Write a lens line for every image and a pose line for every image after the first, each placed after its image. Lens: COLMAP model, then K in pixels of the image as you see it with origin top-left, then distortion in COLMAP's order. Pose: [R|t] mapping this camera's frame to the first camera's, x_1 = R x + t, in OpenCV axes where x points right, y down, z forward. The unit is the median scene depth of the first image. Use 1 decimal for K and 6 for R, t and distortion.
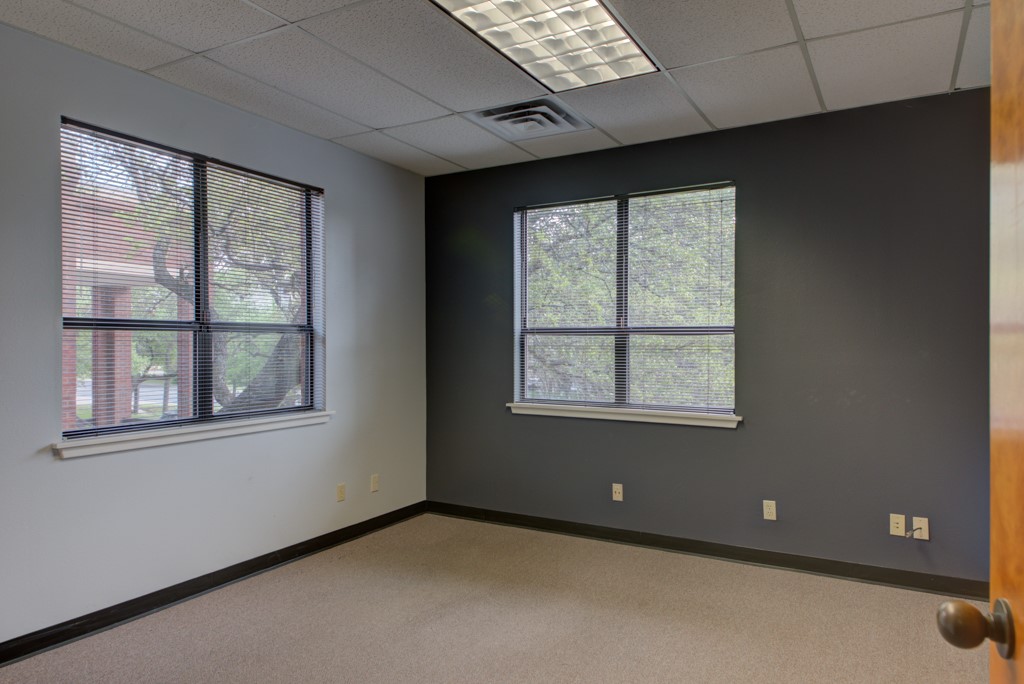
lens RADIAL K [[658.8, 0, 511.3], [0, 658.8, 344.8], [0, 0, 1]] dist [0.017571, 0.000387]
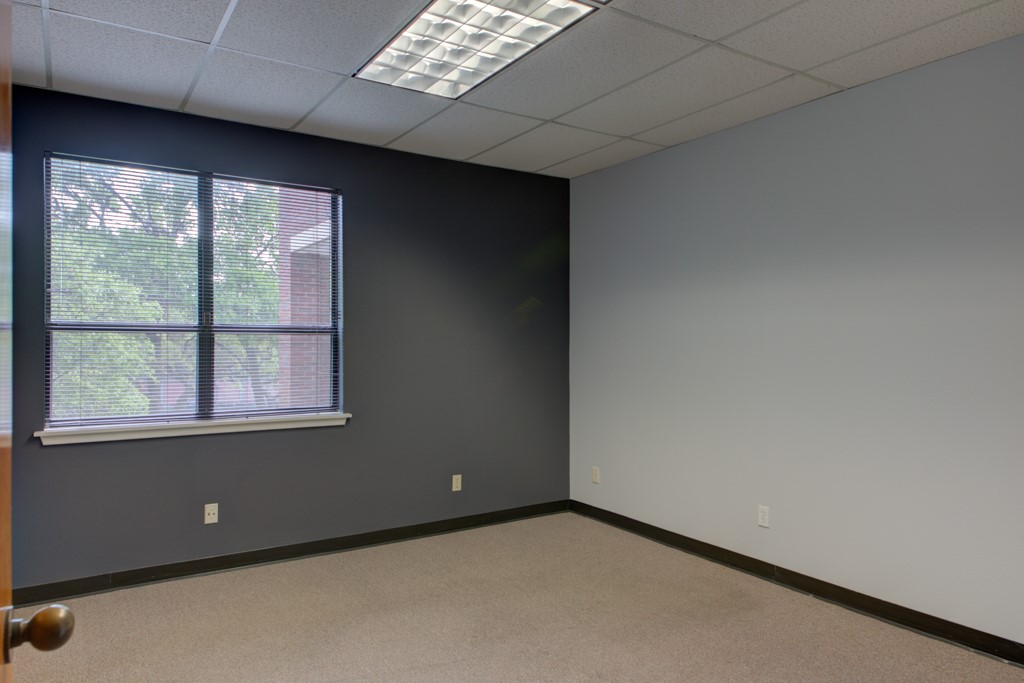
lens RADIAL K [[658.8, 0, 508.6], [0, 658.8, 341.7], [0, 0, 1]] dist [0.017571, 0.000387]
pose [[0.435945, 0.002311, 0.899970, -0.439322], [-0.001715, 0.999997, -0.001737, -0.005134], [-0.899972, -0.000786, 0.435948, 0.262699]]
